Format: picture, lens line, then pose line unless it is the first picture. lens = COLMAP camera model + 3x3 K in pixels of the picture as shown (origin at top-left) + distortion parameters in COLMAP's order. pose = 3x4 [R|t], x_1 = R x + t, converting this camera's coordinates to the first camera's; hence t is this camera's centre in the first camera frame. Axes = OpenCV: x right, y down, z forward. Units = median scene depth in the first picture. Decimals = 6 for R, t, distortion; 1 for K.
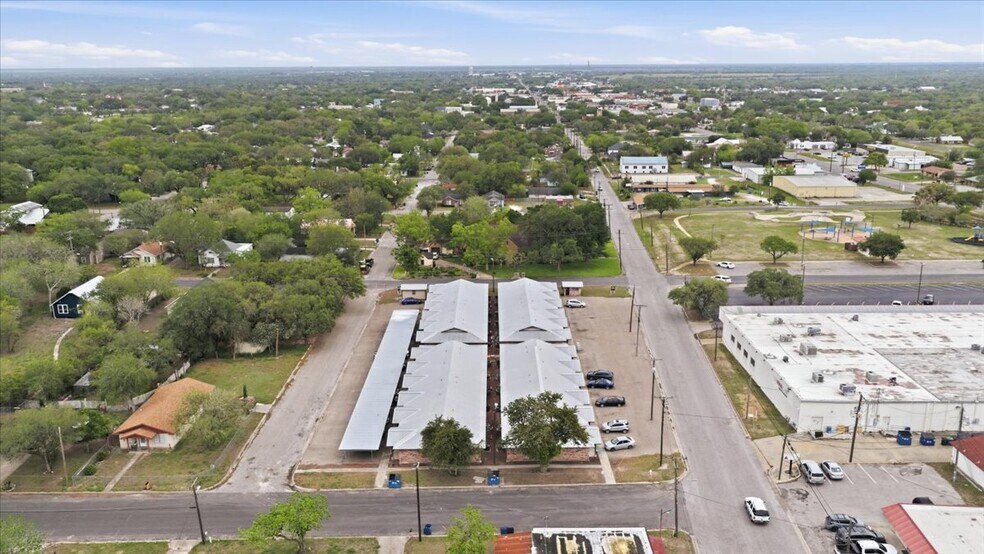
lens RADIAL K [[810.9, 0, 492.0], [0, 810.9, 277.0], [0, 0, 1]] dist [-0.003152, 0.004491]
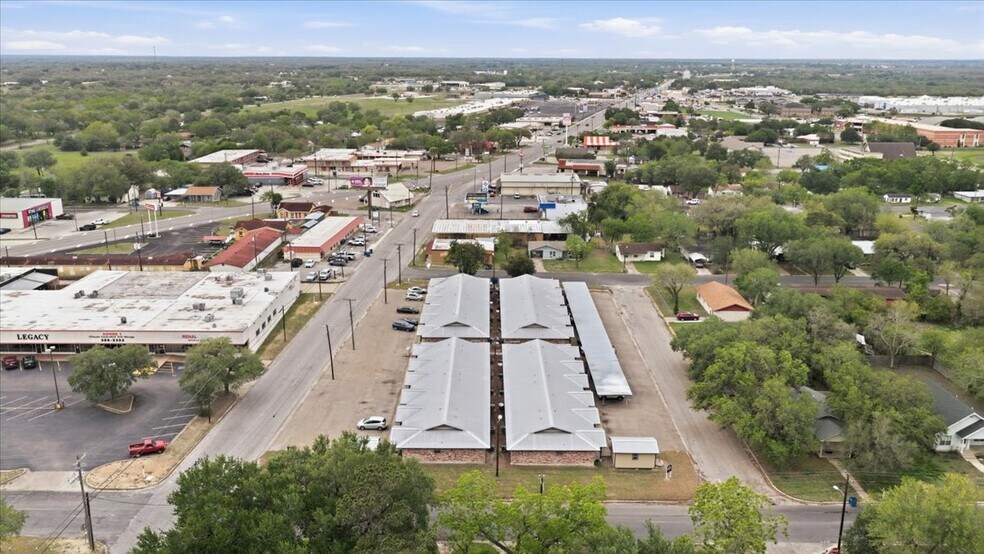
lens RADIAL K [[810.9, 0, 492.0], [0, 810.9, 277.0], [0, 0, 1]] dist [-0.003152, 0.004491]
pose [[-0.999991, 0.001075, -0.004048, 0.010709], [-0.001112, 0.863727, 0.503958, -0.520043], [0.004038, 0.503958, -0.863719, 1.942697]]
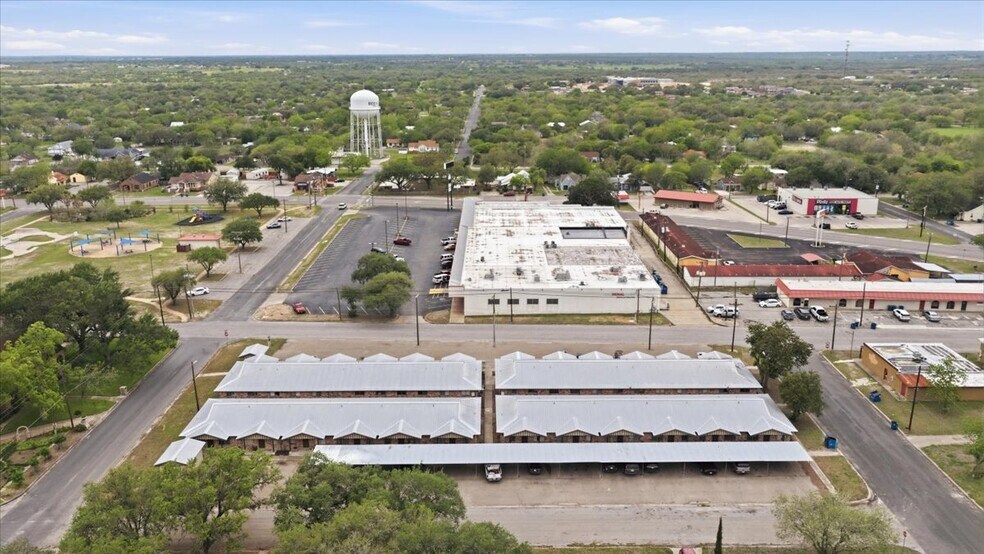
lens RADIAL K [[810.9, 0, 492.0], [0, 810.9, 277.0], [0, 0, 1]] dist [-0.003152, 0.004491]
pose [[-0.002218, -0.262530, 0.964921, -0.812716], [0.263091, 0.930777, 0.253845, -0.252604], [-0.964768, 0.254425, 0.067005, 0.972095]]
